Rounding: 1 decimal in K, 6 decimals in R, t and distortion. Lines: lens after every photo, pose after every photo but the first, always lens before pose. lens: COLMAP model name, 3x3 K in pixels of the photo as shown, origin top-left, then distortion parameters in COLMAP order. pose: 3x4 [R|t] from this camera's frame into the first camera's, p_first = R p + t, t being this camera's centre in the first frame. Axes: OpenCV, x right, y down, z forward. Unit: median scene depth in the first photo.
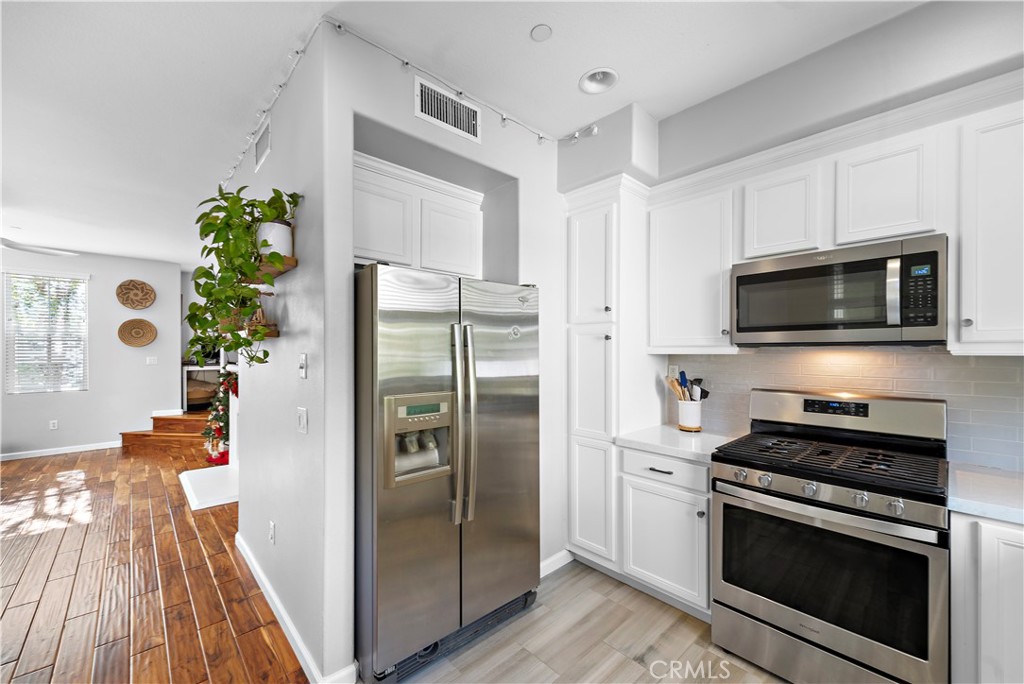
lens RADIAL K [[406.7, 0, 512.2], [0, 406.7, 350.2], [0, 0, 1]] dist [0.002532, 0.000154]
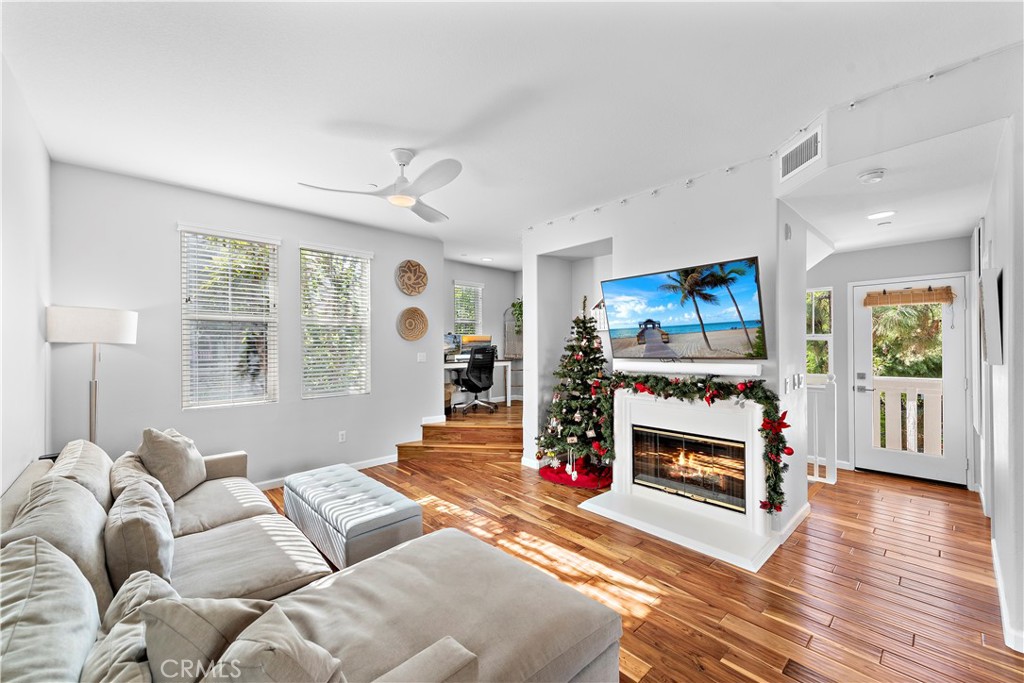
lens RADIAL K [[406.7, 0, 517.4], [0, 406.7, 345.0], [0, 0, 1]] dist [0.002532, 0.000154]
pose [[0.999983, -0.005415, -0.001948, -0.702395], [0.005406, 0.999974, -0.004865, 0.005361], [0.001975, 0.004854, 0.999986, 0.170622]]
